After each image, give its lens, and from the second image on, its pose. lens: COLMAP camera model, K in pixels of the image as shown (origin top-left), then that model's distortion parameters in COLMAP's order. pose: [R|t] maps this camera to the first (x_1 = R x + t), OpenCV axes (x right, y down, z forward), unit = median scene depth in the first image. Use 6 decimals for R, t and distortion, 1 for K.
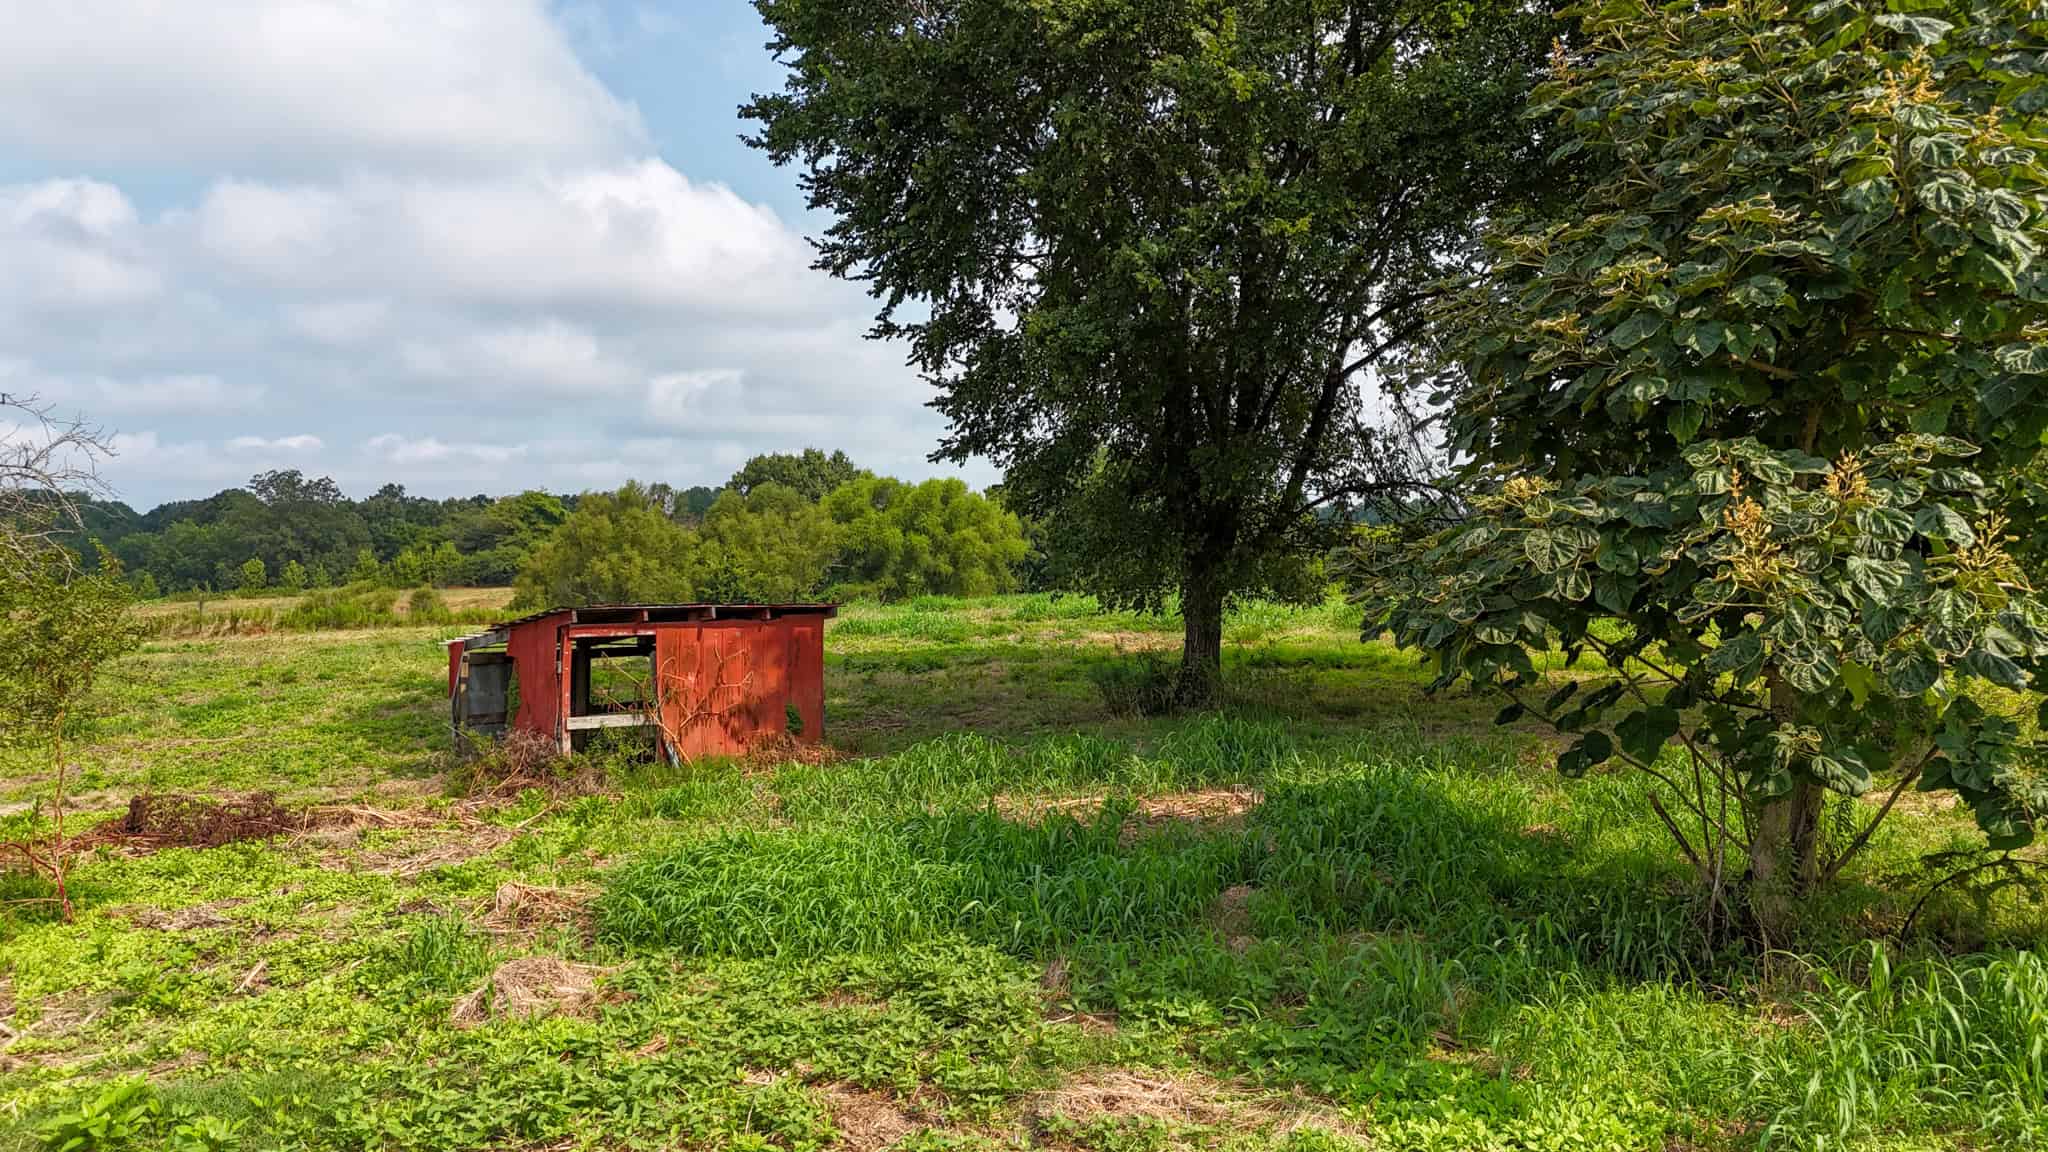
lens RADIAL K [[1508.8, 0, 1035.6], [0, 1508.8, 587.5], [0, 0, 1]] dist [0.067291, -0.057335]
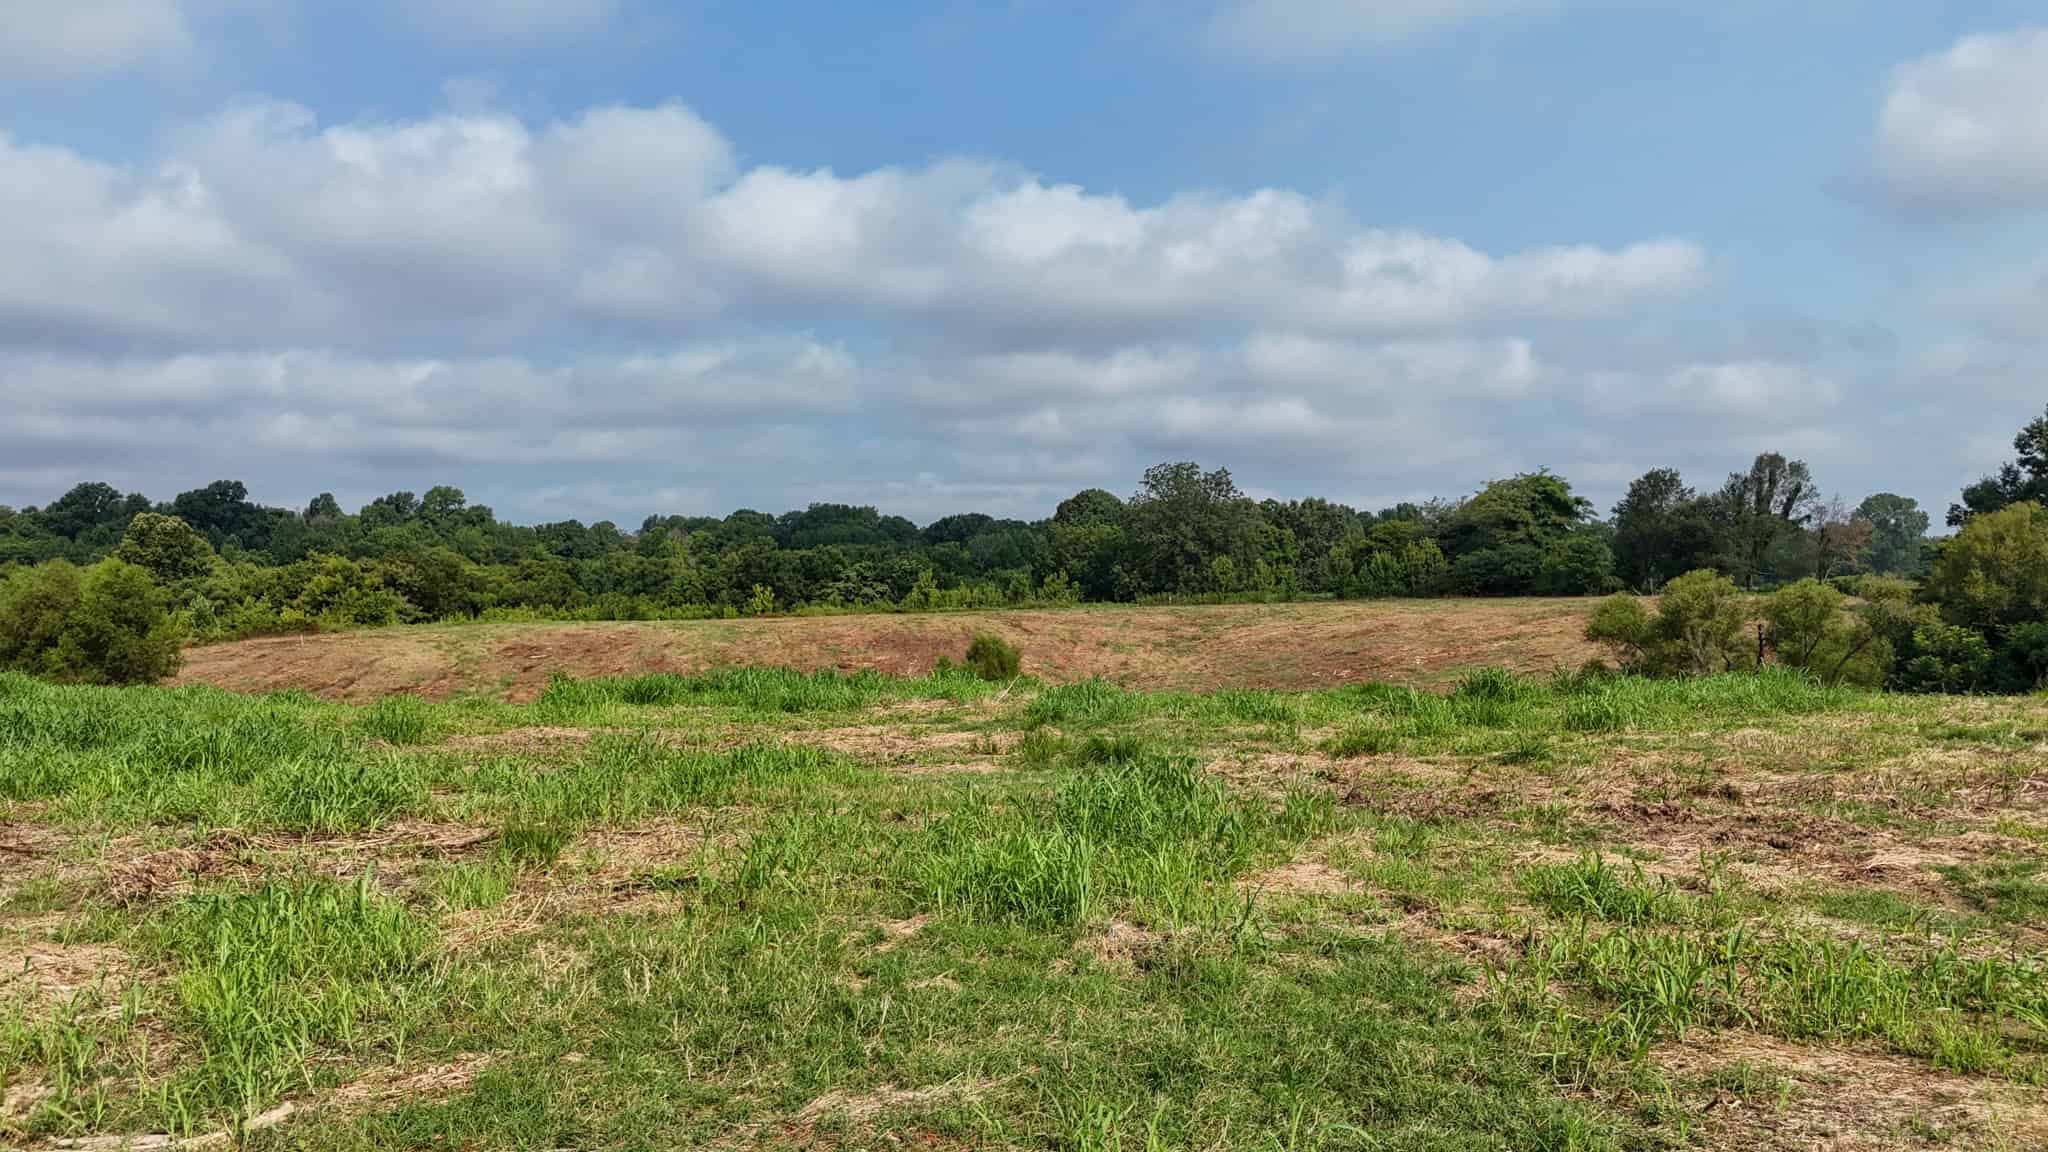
lens RADIAL K [[1508.8, 0, 1043.3], [0, 1508.8, 587.2], [0, 0, 1]] dist [0.067291, -0.057335]
pose [[0.923720, 0.013972, -0.382814, -0.333641], [-0.019778, 0.999741, -0.011236, 0.009926], [0.382558, 0.017950, 0.923757, 0.235606]]
